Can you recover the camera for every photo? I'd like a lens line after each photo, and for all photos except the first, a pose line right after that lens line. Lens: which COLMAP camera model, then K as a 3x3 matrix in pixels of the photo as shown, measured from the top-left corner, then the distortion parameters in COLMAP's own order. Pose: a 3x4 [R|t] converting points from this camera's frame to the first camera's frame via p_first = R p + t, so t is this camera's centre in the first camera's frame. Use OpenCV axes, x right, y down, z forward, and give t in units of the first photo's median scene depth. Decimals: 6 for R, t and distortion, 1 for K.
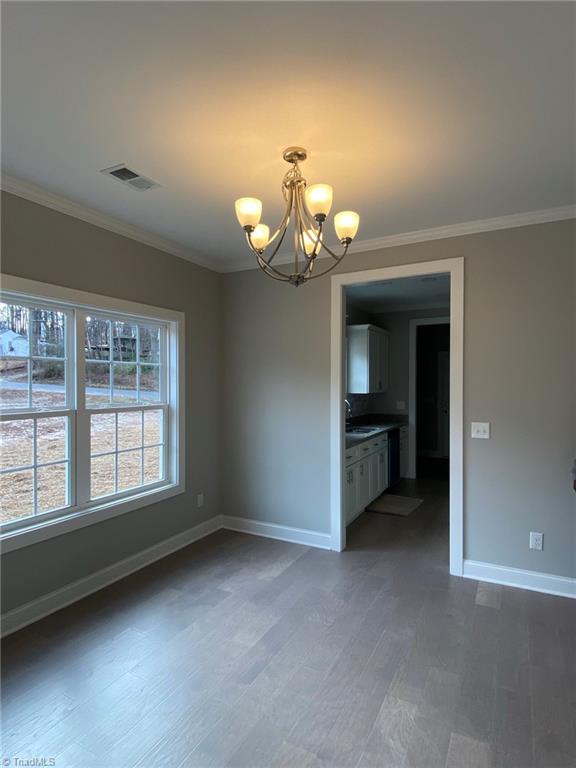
lens RADIAL K [[422.3, 0, 288.9], [0, 422.3, 388.5], [0, 0, 1]] dist [0.001787, -0.000459]
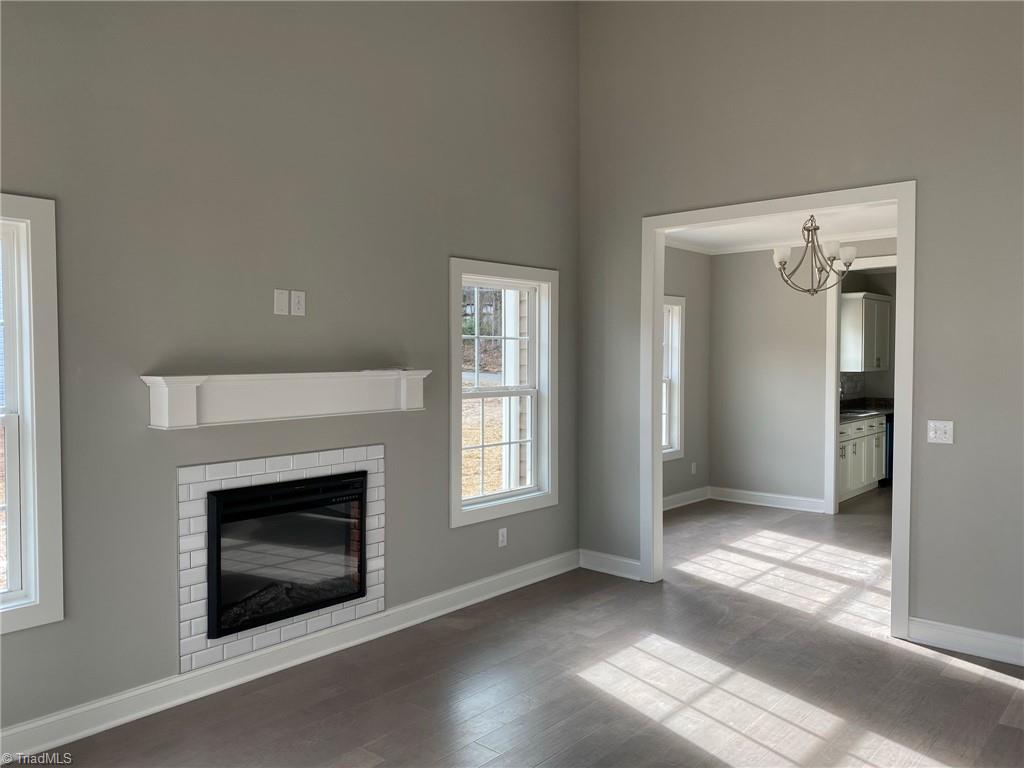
lens RADIAL K [[793.5, 0, 505.0], [0, 793.5, 389.6], [0, 0, 1]] dist [0.076845, -0.009302]
pose [[0.973823, 0.006364, -0.227221, -0.203299], [0.000271, 0.999575, 0.029159, -0.000931], [0.227310, -0.028457, 0.973407, -1.049716]]
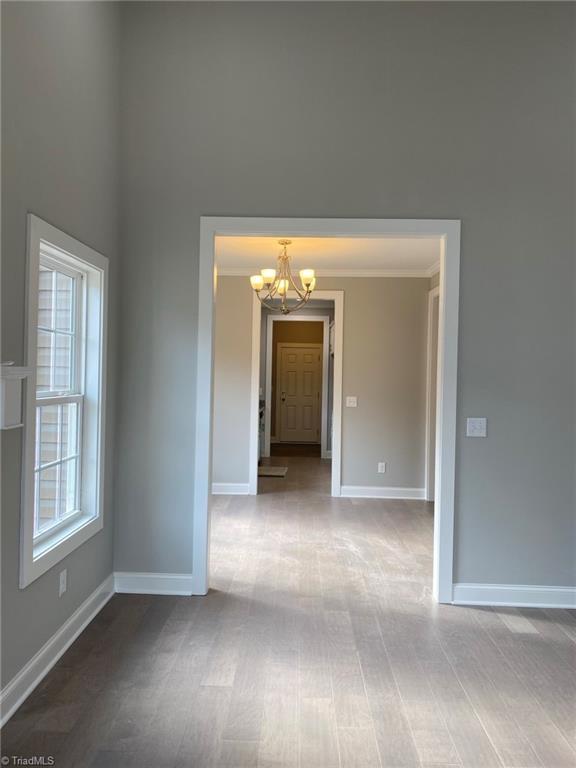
lens RADIAL K [[595.1, 0, 285.8], [0, 595.1, 389.6], [0, 0, 1]] dist [0.076845, -0.009302]
pose [[0.884963, 0.010353, 0.465546, -0.591381], [-0.021009, 0.999622, 0.017706, 0.009080], [-0.465187, -0.025450, 0.884846, -0.631362]]
